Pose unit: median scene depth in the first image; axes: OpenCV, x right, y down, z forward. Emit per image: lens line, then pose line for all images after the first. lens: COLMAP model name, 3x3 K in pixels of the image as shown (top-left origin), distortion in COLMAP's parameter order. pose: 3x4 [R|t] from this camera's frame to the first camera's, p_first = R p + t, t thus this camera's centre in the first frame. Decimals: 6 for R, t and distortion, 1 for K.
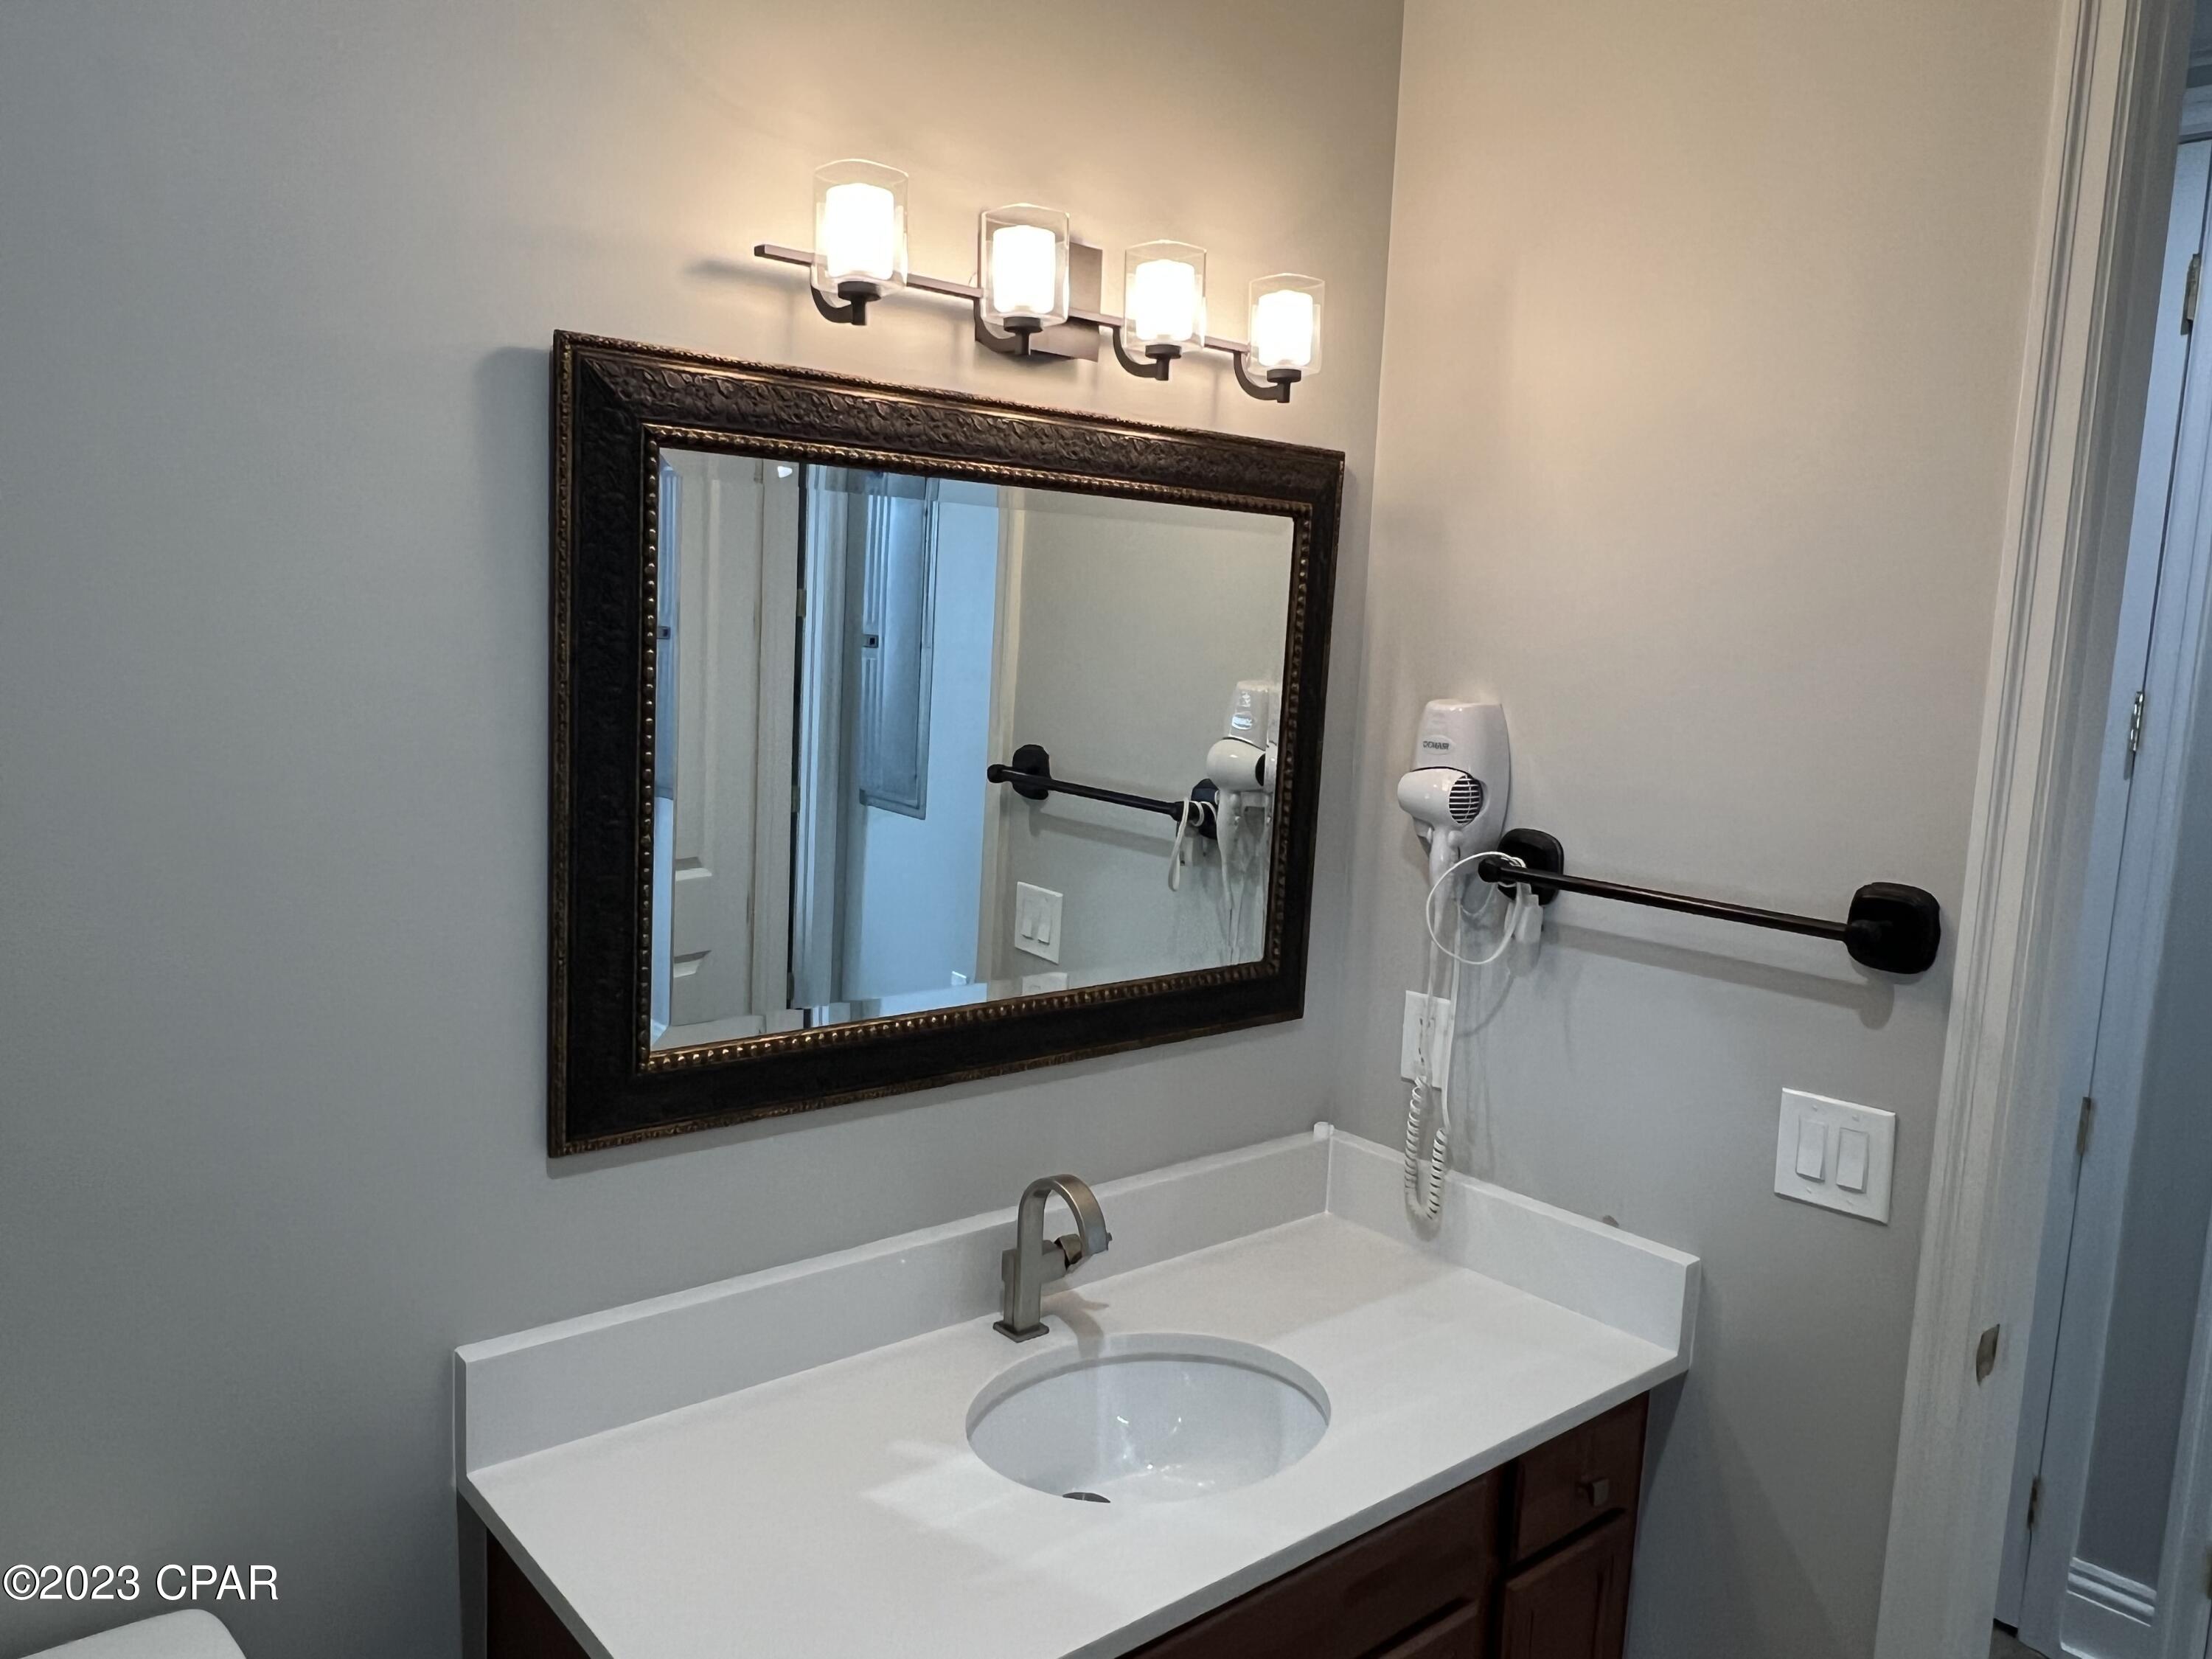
lens RADIAL K [[1613.9, 0, 1107.1], [0, 1613.9, 823.9], [0, 0, 1]] dist [0.003292, -0.009366]
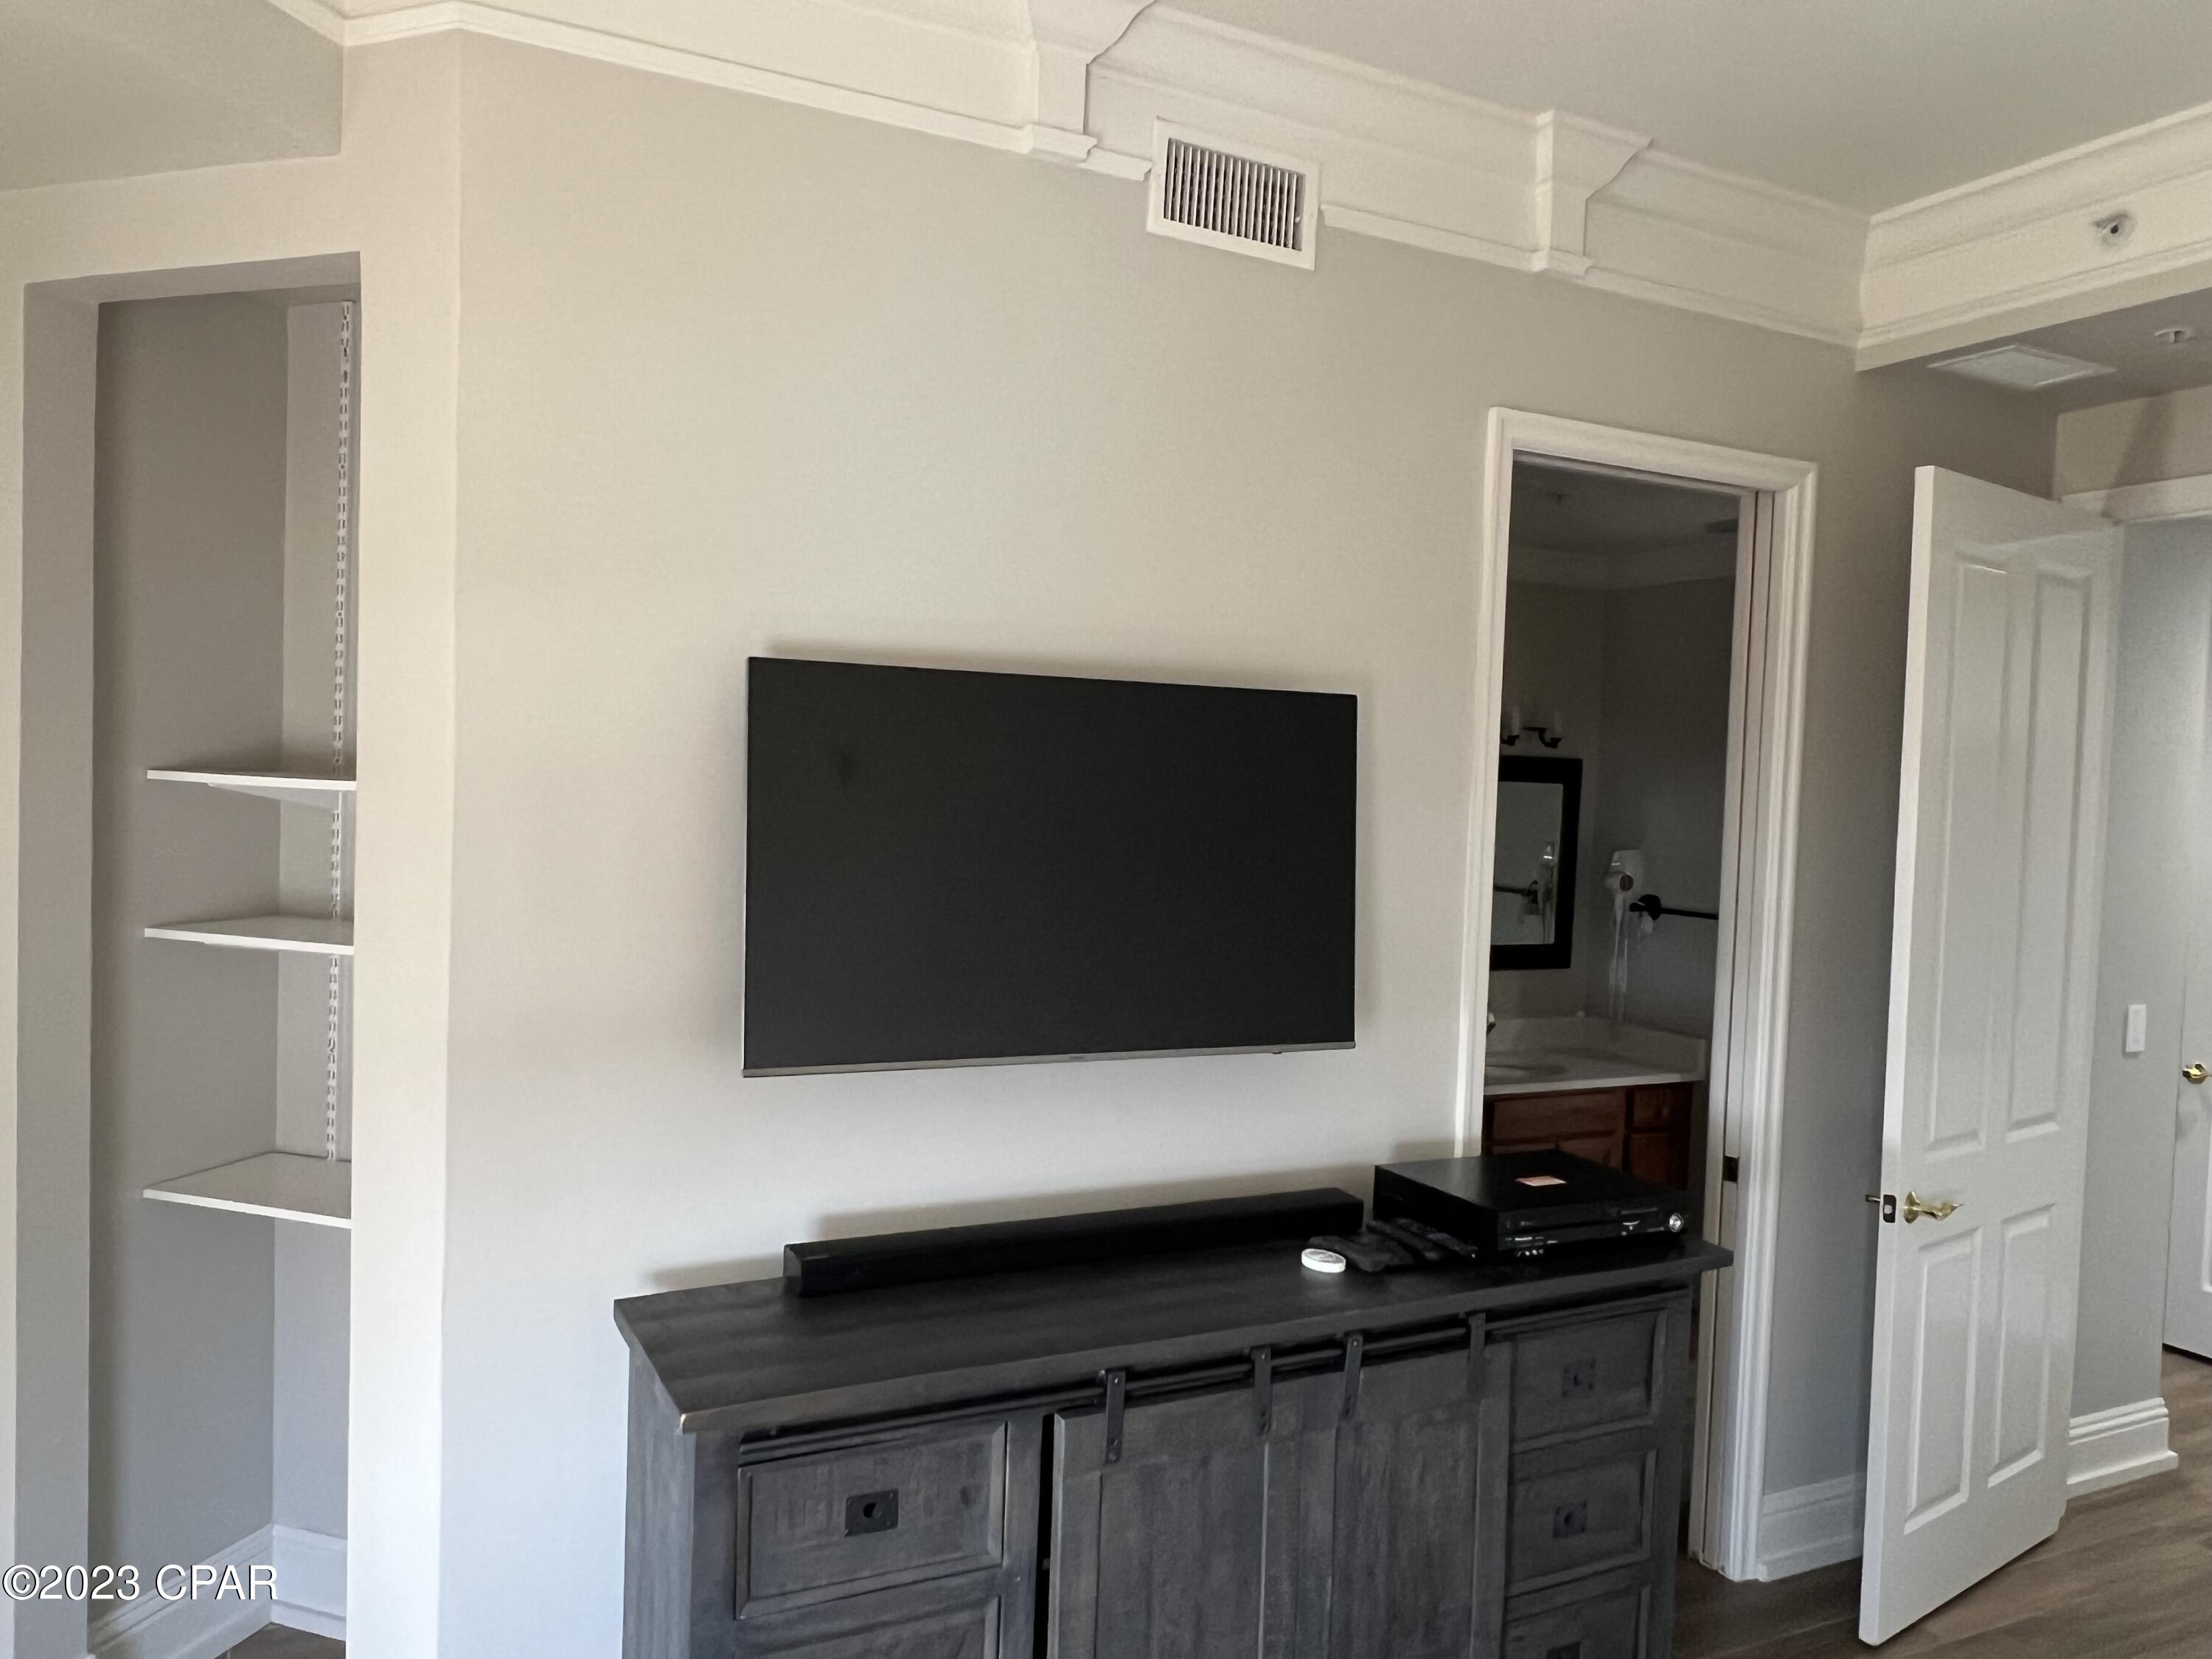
lens RADIAL K [[1613.9, 0, 1105.0], [0, 1613.9, 833.5], [0, 0, 1]] dist [0.003292, -0.009366]
pose [[0.975947, -0.010597, -0.217748, -0.049548], [-0.014957, 0.993210, -0.115373, 0.229182], [0.217492, 0.115854, 0.969162, -1.868814]]
